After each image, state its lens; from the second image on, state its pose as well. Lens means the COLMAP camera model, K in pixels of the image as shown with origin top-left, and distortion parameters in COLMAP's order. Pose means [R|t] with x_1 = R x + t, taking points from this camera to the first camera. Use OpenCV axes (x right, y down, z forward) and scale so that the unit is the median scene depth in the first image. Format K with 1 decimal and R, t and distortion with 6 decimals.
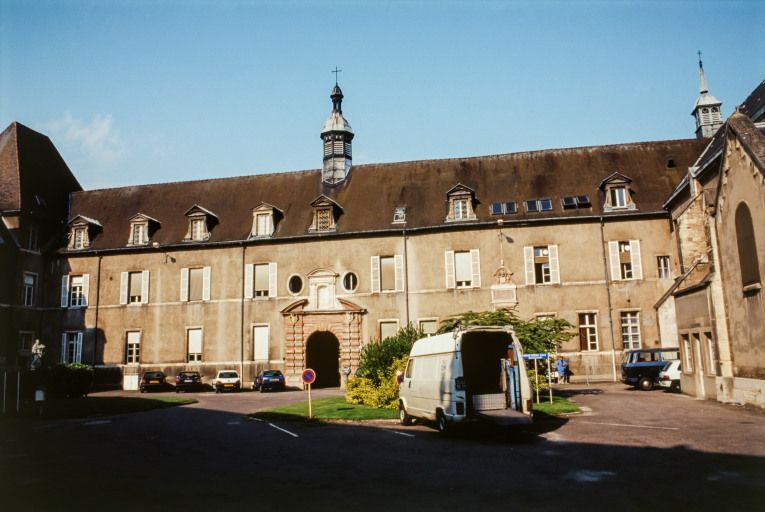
lens RADIAL K [[607.9, 0, 382.5], [0, 607.9, 256.0], [0, 0, 1]] dist [-0.074010, 0.005042]
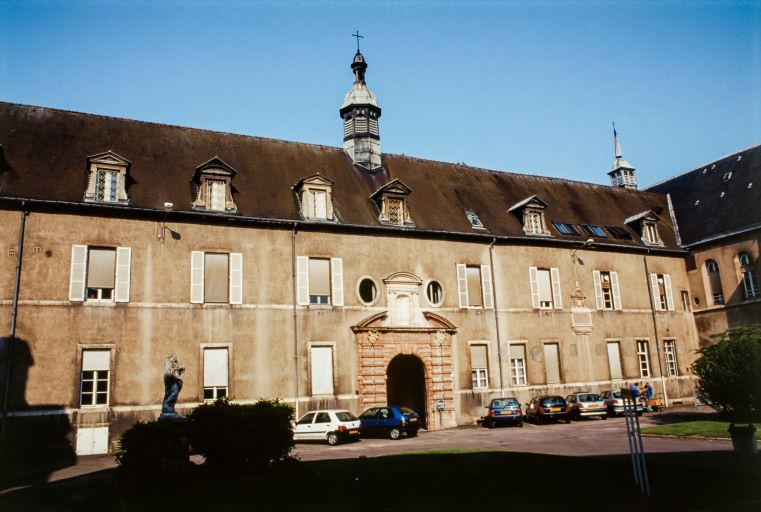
lens RADIAL K [[622.6, 0, 370.3], [0, 622.6, 256.3], [0, 0, 1]] dist [-0.107087, 0.109530]
pose [[0.795584, 0.120297, 0.593780, -0.587249], [-0.069088, 0.991709, -0.108348, 0.086376], [-0.601891, 0.045177, 0.797299, 0.390916]]
